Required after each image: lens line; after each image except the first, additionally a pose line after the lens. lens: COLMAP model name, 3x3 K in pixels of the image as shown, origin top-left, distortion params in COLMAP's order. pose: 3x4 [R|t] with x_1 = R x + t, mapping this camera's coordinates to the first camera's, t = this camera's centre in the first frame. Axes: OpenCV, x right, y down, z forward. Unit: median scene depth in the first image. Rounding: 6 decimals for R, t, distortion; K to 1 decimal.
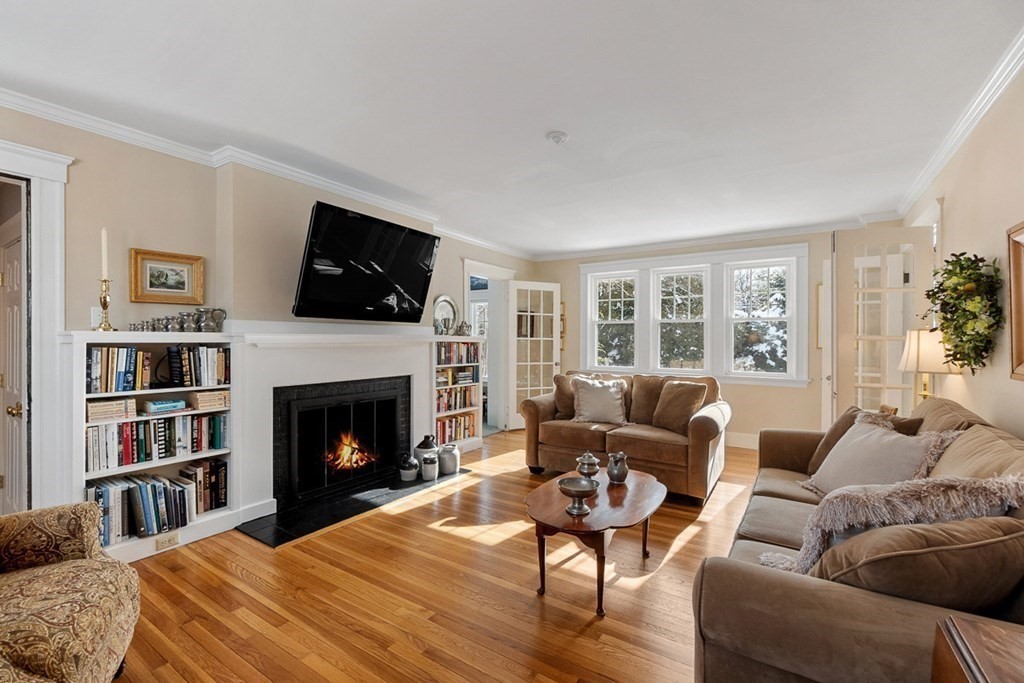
lens RADIAL K [[446.9, 0, 510.7], [0, 446.9, 339.2], [0, 0, 1]] dist [-0.002242, 0.000820]
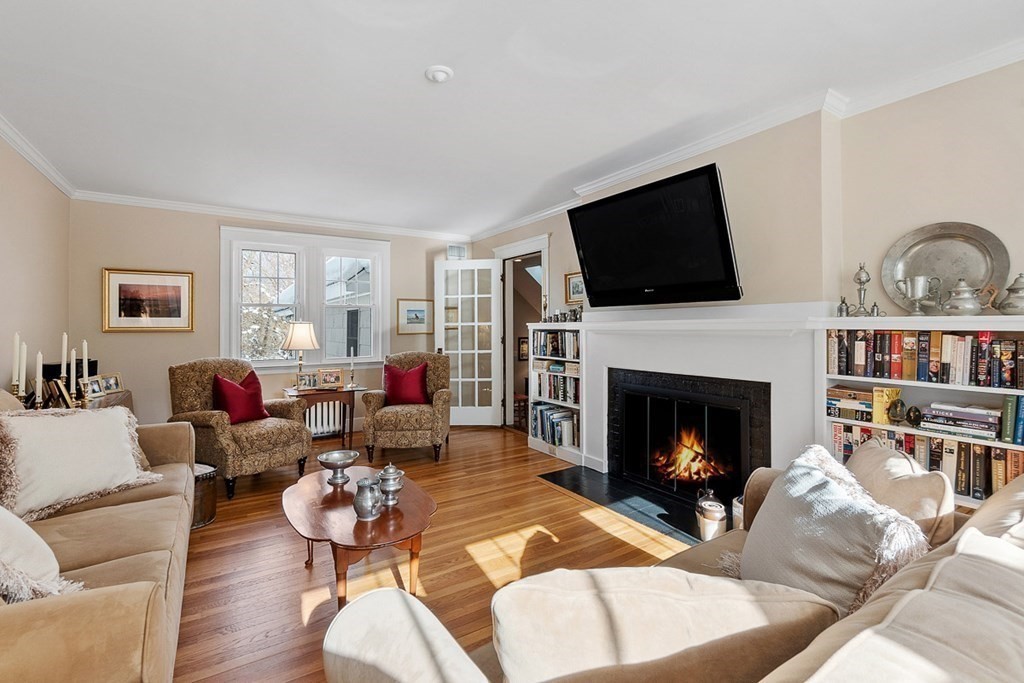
lens RADIAL K [[446.9, 0, 509.1], [0, 446.9, 333.7], [0, 0, 1]] dist [-0.002242, 0.000820]
pose [[-0.395857, 0.004315, -0.918302, 0.738816], [-0.002923, 0.999978, 0.005959, 0.013793], [0.918307, 0.005043, -0.395836, 1.380795]]
